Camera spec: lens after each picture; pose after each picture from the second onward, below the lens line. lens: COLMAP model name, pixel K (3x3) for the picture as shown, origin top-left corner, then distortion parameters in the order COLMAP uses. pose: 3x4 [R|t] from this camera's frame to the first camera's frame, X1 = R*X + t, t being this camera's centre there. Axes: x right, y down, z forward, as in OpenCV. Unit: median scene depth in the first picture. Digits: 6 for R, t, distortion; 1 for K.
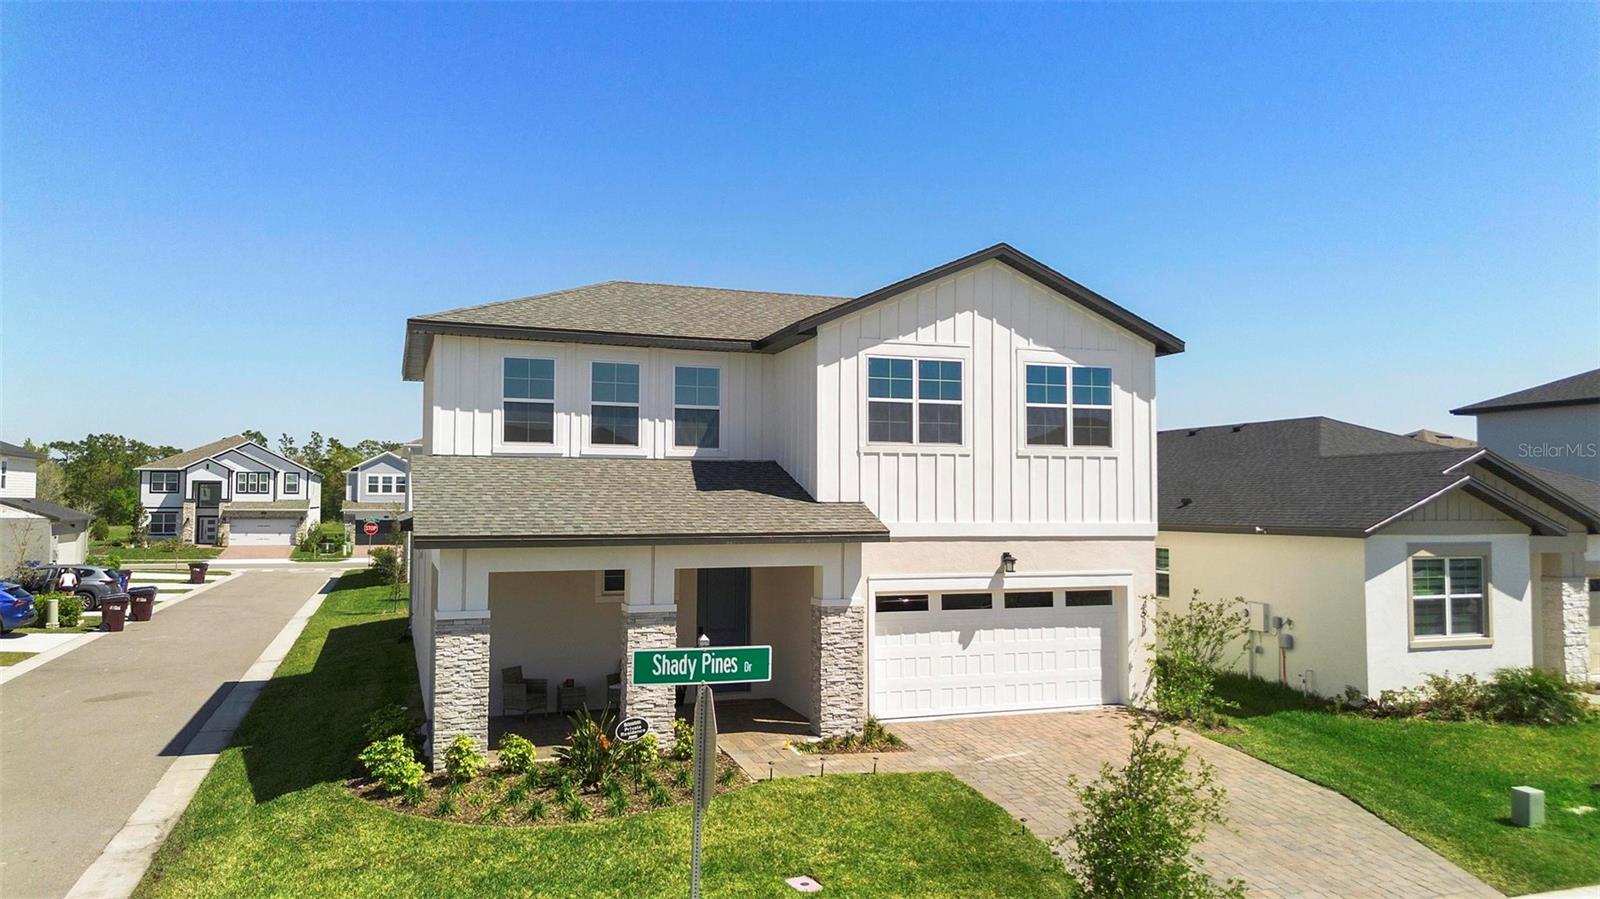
lens RADIAL K [[1147.5, 0, 804.6], [0, 1147.5, 441.2], [0, 0, 1]] dist [0.036257, -0.023261]
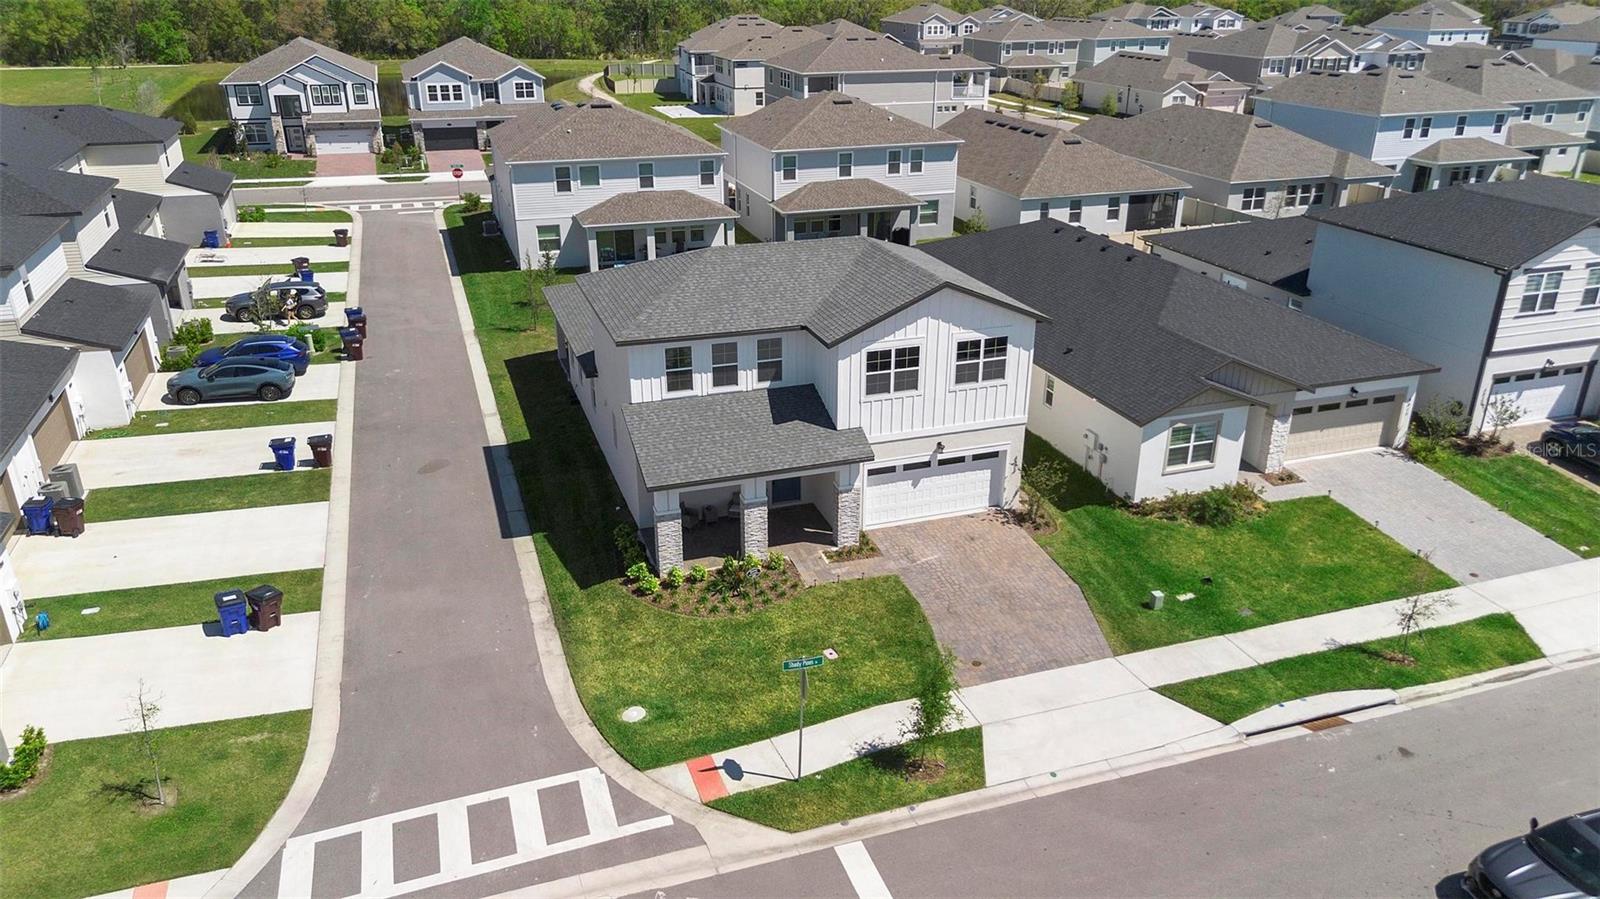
lens RADIAL K [[1147.5, 0, 801.5], [0, 1147.5, 457.6], [0, 0, 1]] dist [0.036257, -0.023261]
pose [[0.999853, 0.005868, -0.016114, -0.016366], [0.001899, 0.895959, 0.444133, -0.698098], [0.017044, -0.444099, 0.895816, -0.664622]]
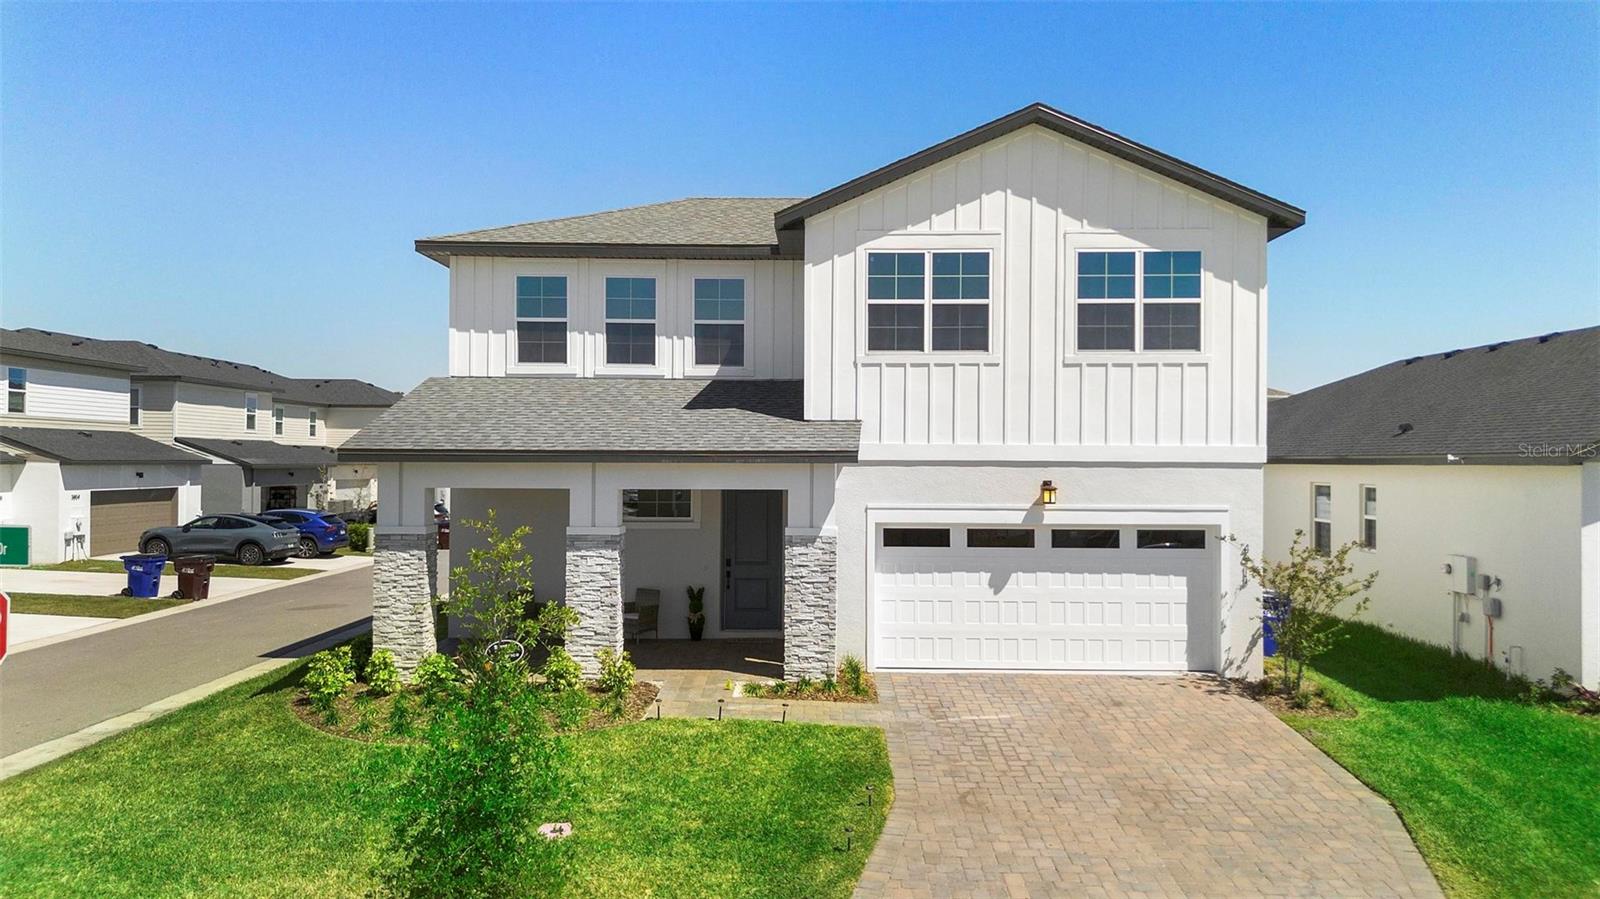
lens RADIAL K [[1147.5, 0, 802.7], [0, 1147.5, 456.2], [0, 0, 1]] dist [0.036257, -0.023261]
pose [[0.934360, 0.000497, -0.356329, 0.306026], [0.016788, 0.998827, 0.045415, 0.038505], [0.355934, -0.048416, 0.933256, 0.161844]]
